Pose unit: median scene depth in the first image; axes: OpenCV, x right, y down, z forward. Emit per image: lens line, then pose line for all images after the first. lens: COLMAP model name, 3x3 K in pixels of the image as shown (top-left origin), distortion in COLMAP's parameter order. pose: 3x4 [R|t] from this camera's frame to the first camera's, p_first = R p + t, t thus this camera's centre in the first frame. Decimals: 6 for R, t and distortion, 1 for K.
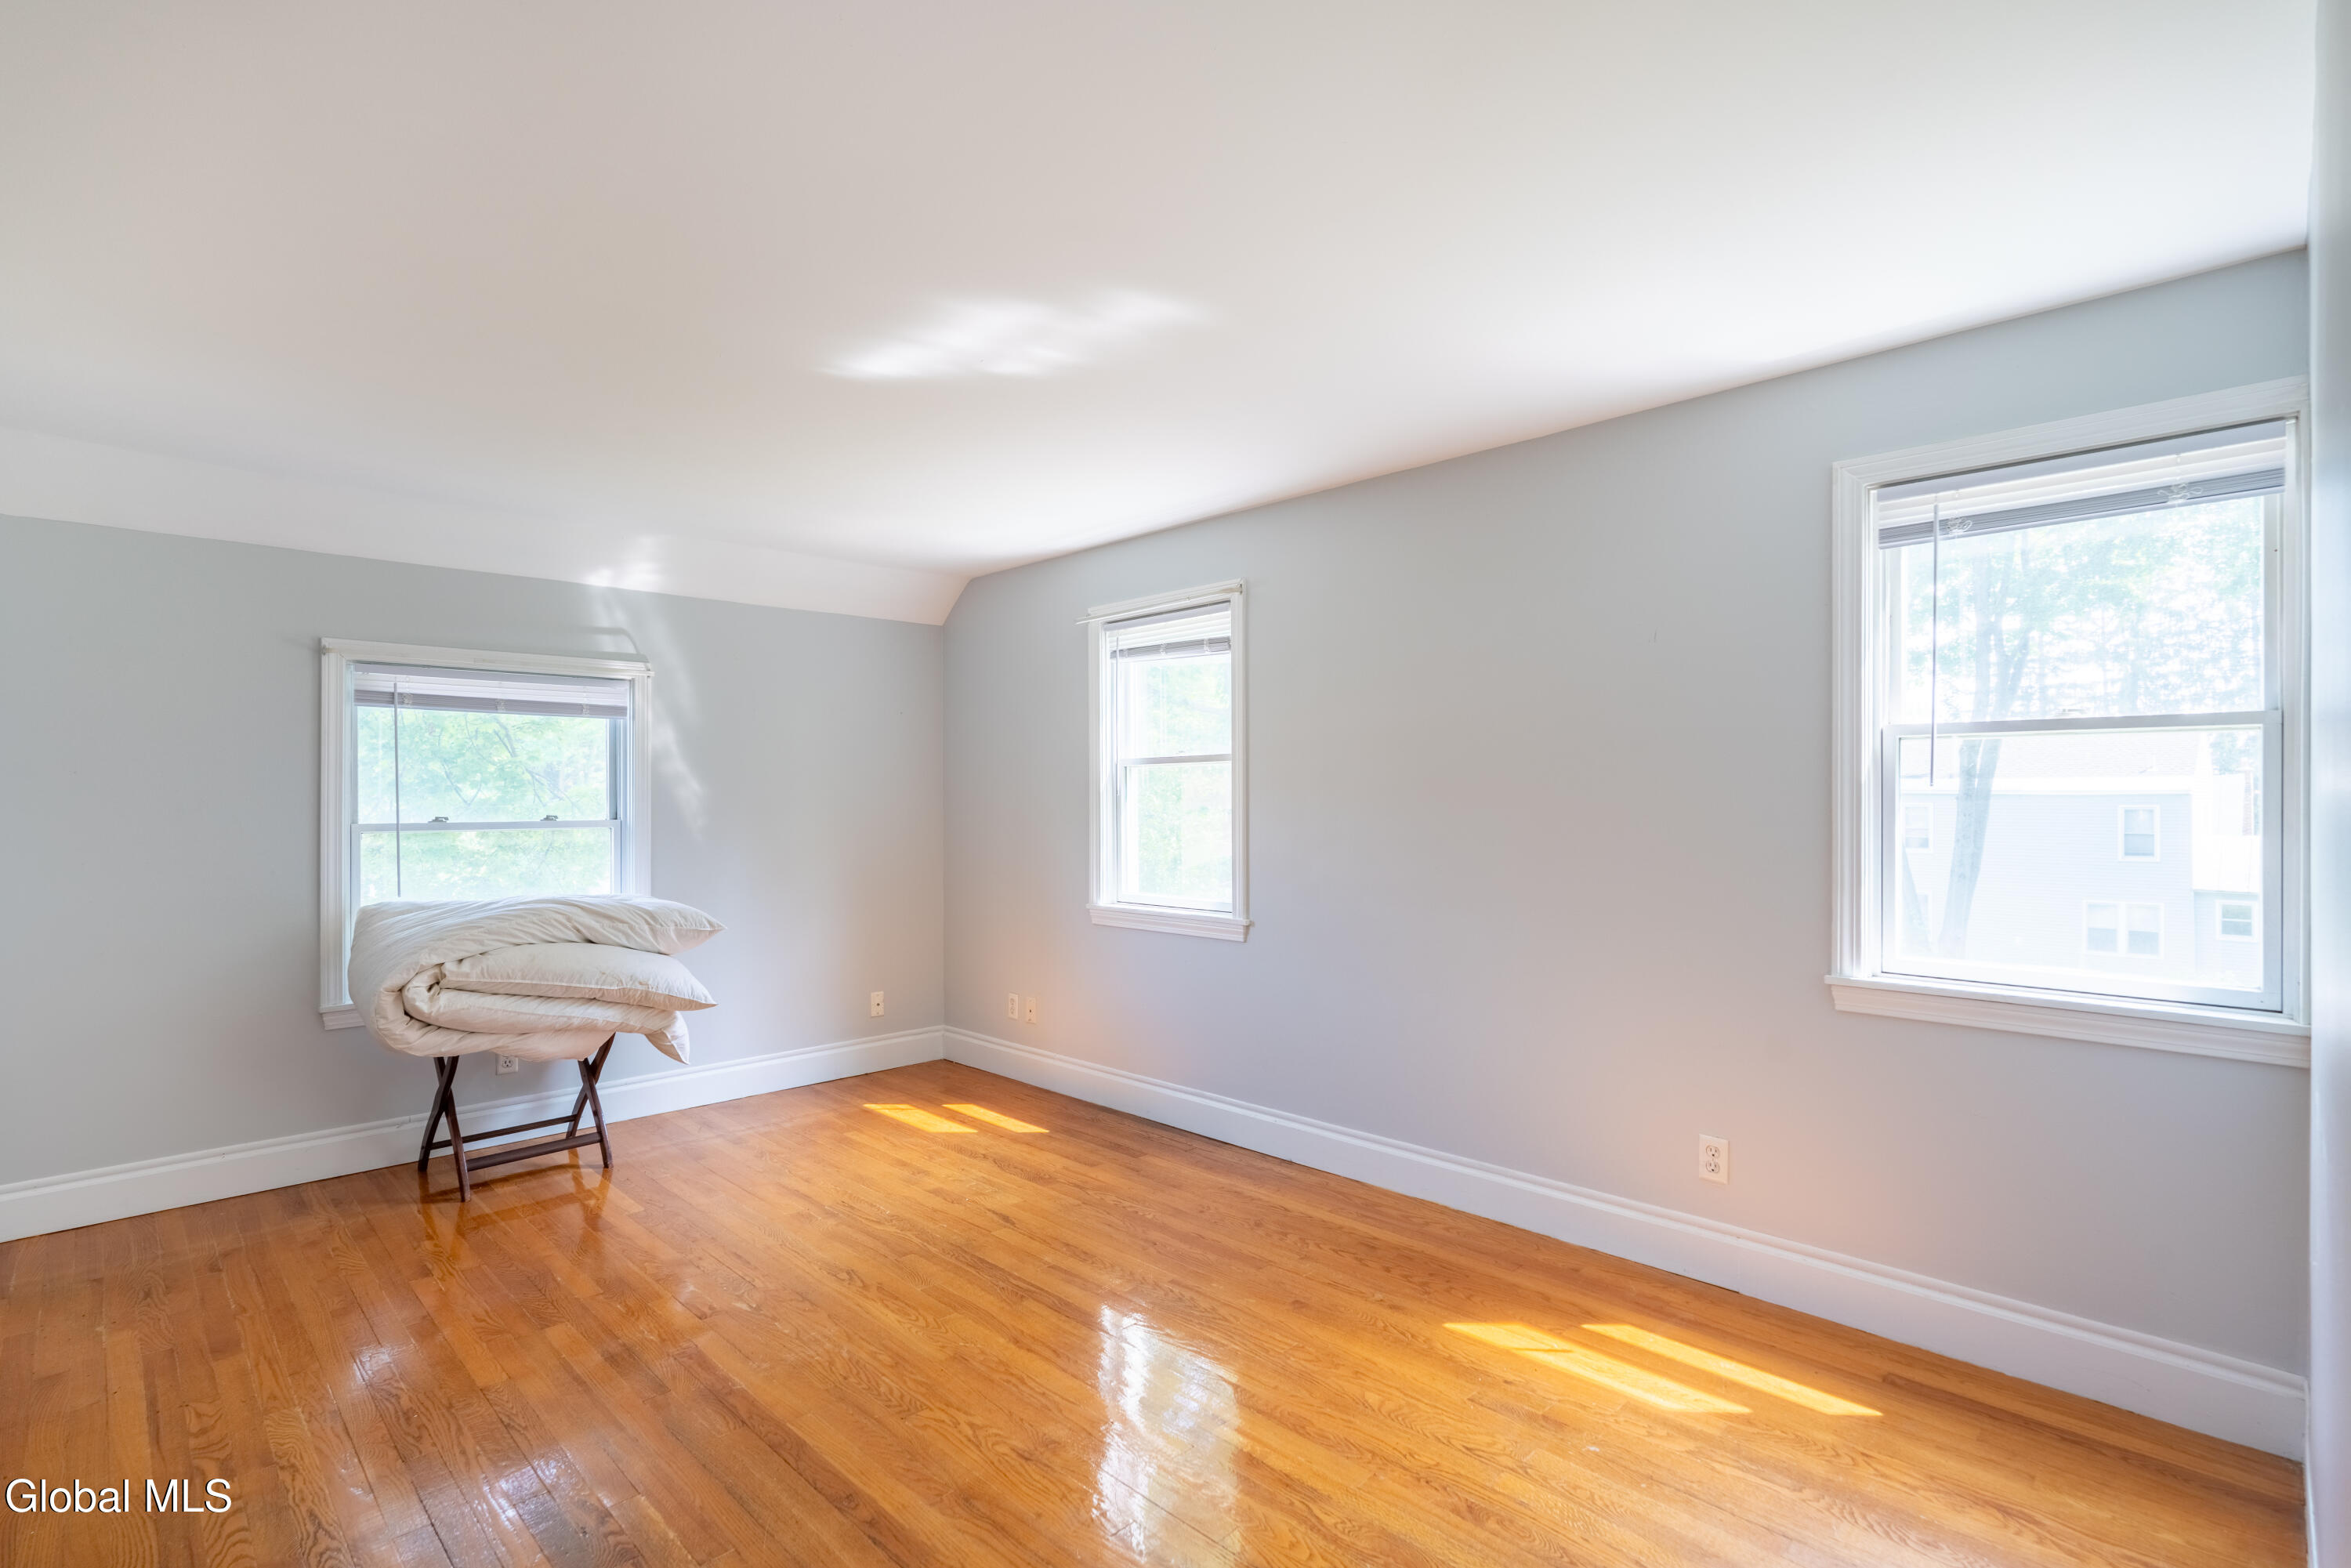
lens RADIAL K [[1107.1, 0, 1167.3], [0, 1107.1, 789.4], [0, 0, 1]] dist [-0.004167, 0.001299]
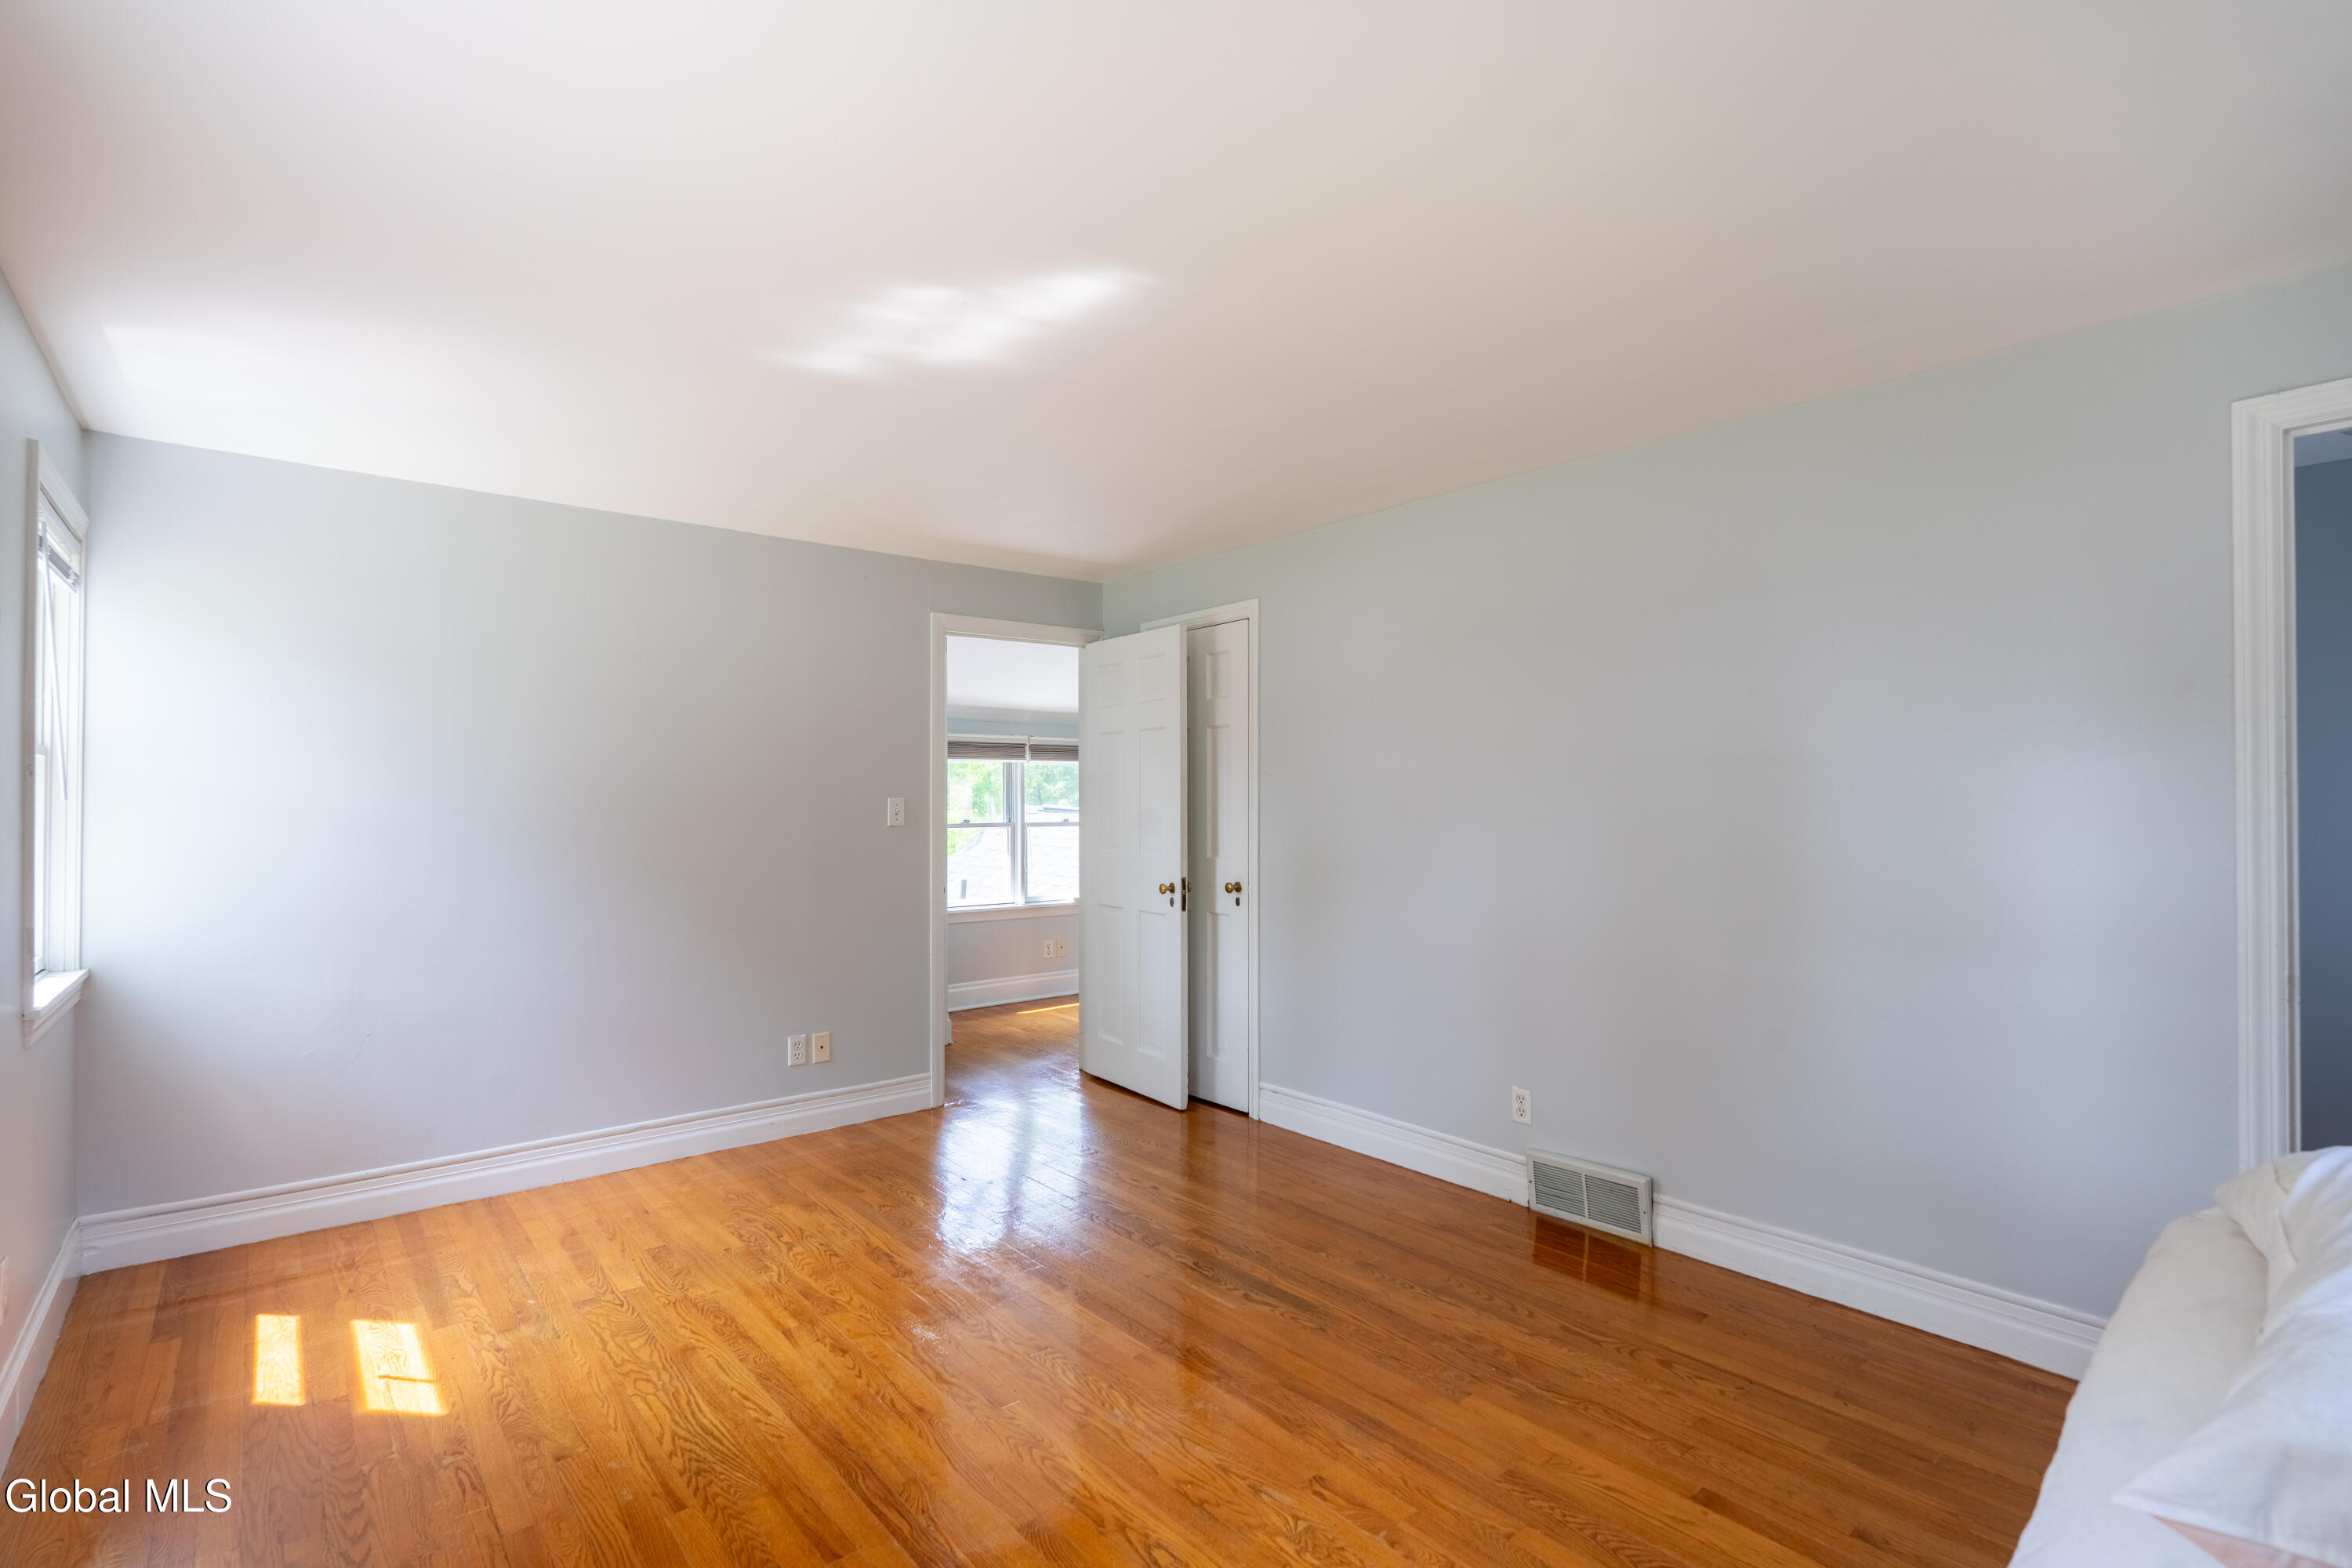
lens RADIAL K [[1107.6, 0, 1174.1], [0, 1107.6, 787.9], [0, 0, 1]] dist [-0.004167, 0.001299]
pose [[-0.996946, 0.008620, 0.077615, -0.325805], [0.006911, 0.999728, -0.022257, 0.011942], [-0.077786, -0.021653, -0.996735, 1.515611]]
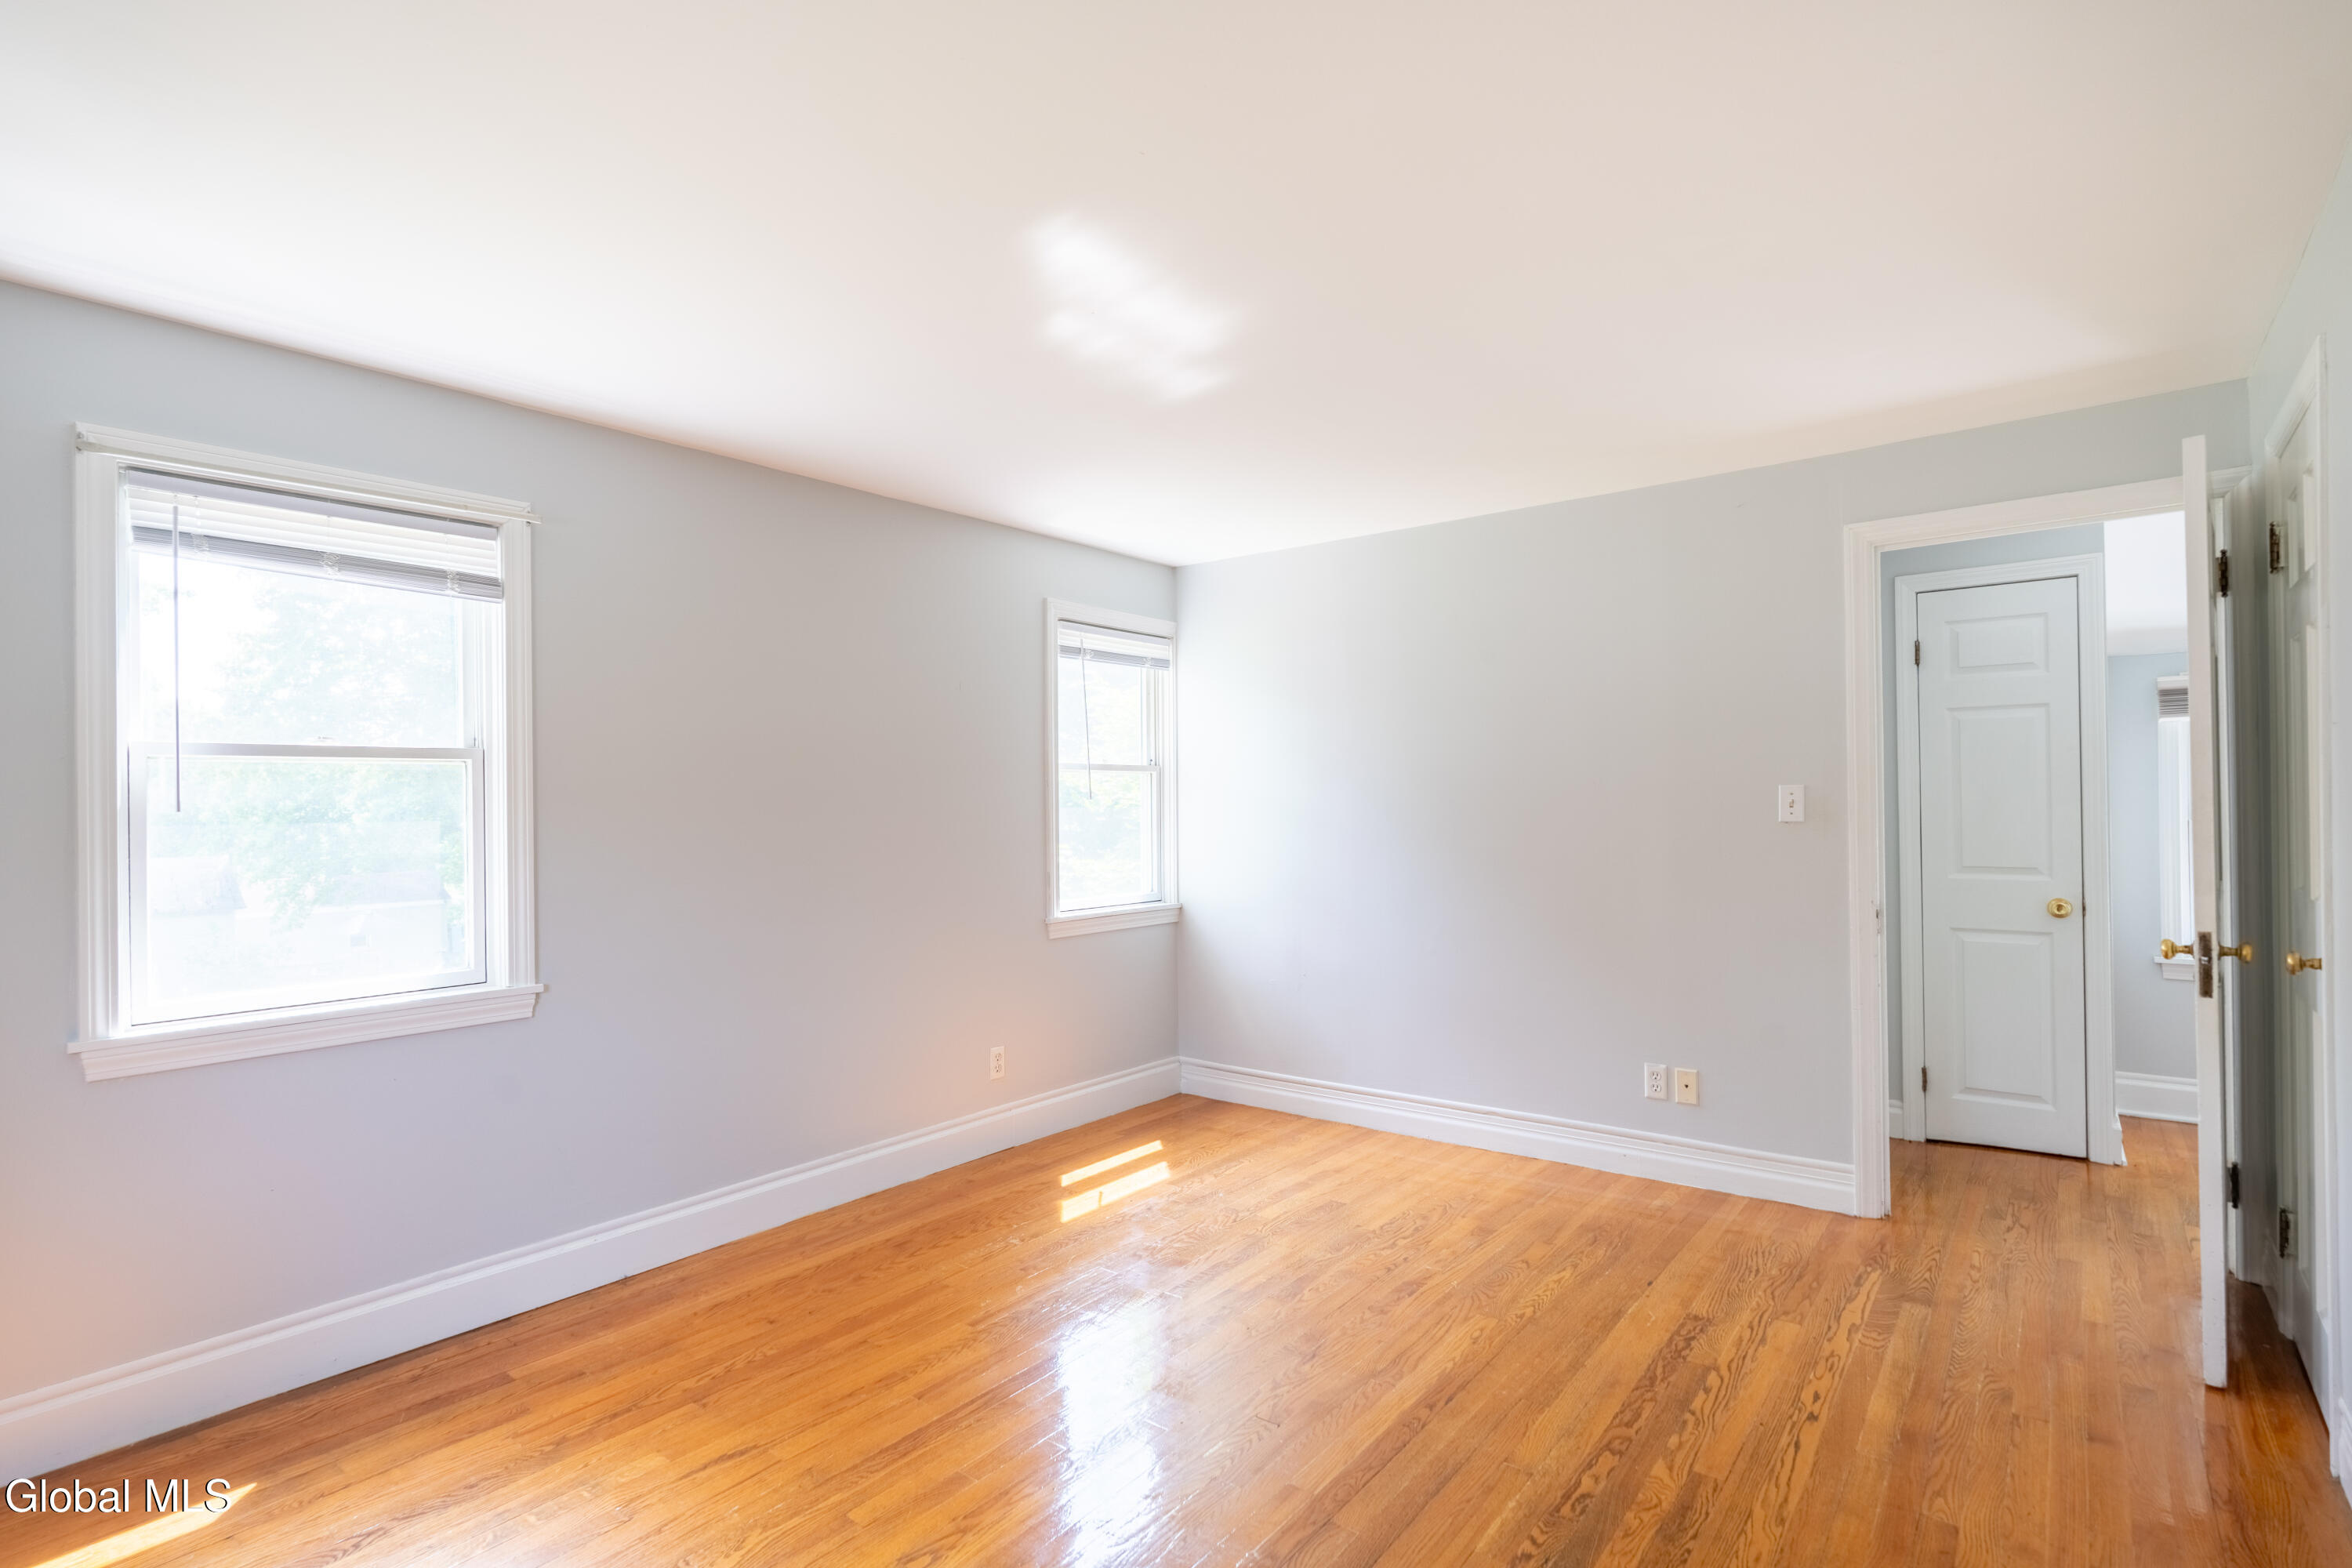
lens RADIAL K [[1156.8, 0, 1150.8], [0, 1156.8, 789.1], [0, 0, 1]] dist [-0.004306, -0.000650]
pose [[-0.116131, 0.016308, 0.993100, -0.896618], [0.006870, 0.999854, -0.015616, 0.008235], [-0.993210, 0.005009, -0.116226, 0.871780]]
